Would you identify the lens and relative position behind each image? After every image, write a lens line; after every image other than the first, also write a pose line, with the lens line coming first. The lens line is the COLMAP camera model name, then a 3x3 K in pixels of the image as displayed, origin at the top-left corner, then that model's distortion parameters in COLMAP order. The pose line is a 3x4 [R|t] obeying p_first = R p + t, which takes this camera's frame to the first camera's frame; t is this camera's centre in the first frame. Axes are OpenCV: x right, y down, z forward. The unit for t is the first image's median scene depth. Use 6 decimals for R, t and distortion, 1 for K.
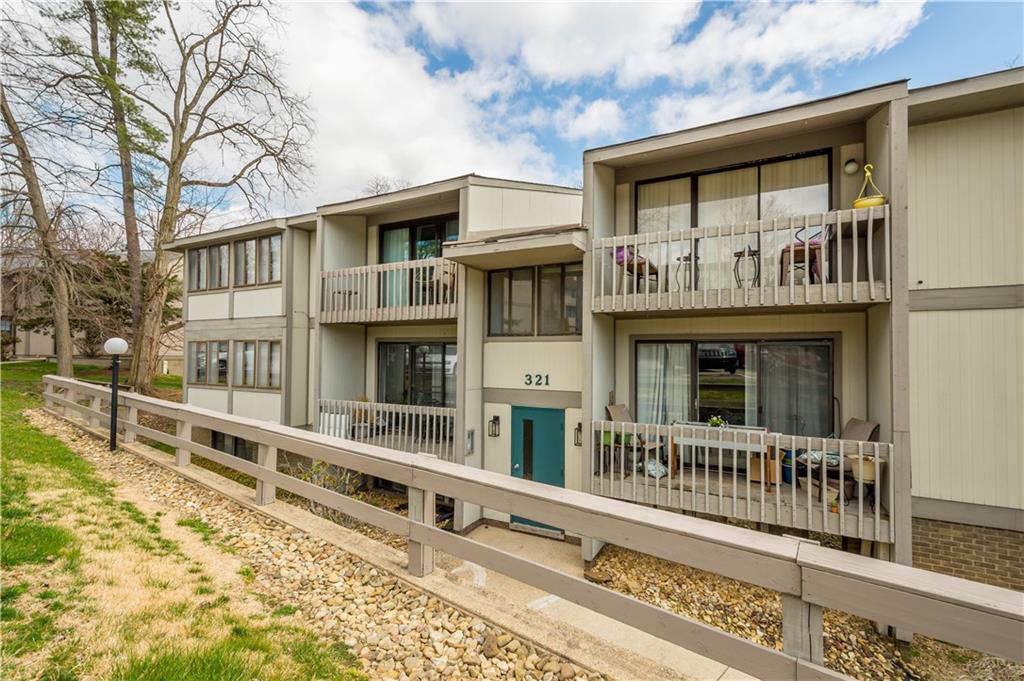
lens RADIAL K [[430.4, 0, 519.0], [0, 430.4, 336.2], [0, 0, 1]] dist [-0.001202, -0.000179]
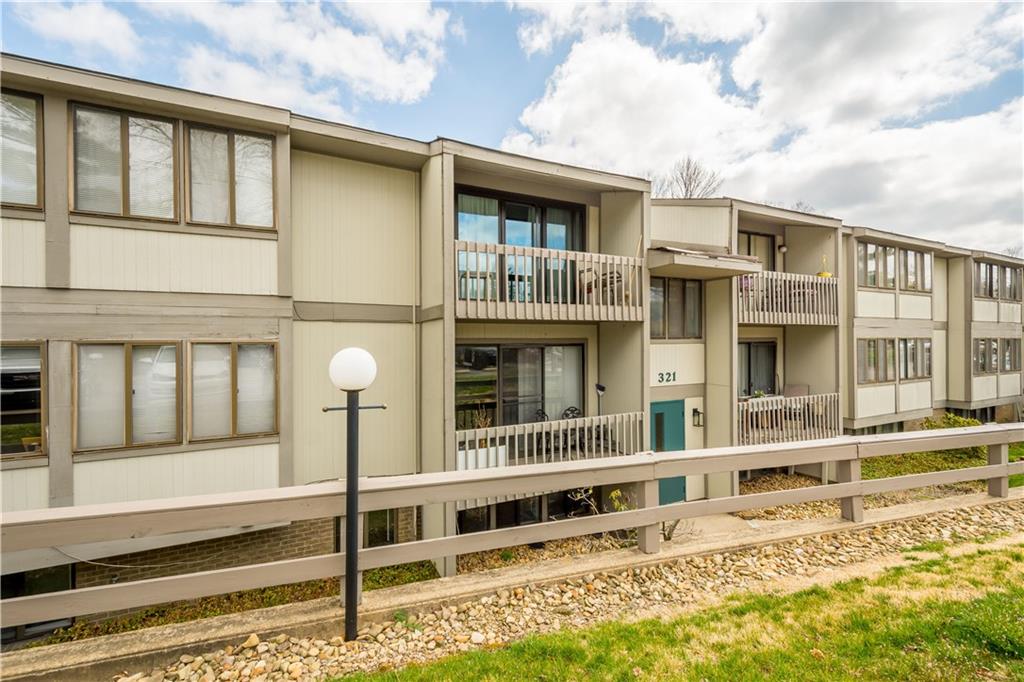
lens RADIAL K [[453.4, 0, 518.4], [0, 453.4, 340.0], [0, 0, 1]] dist [0.012723, -0.000493]
pose [[0.588034, 0.008204, 0.808795, -1.139206], [-0.006659, 0.999964, -0.005302, 0.011100], [-0.808809, -0.002268, 0.588067, 0.592660]]
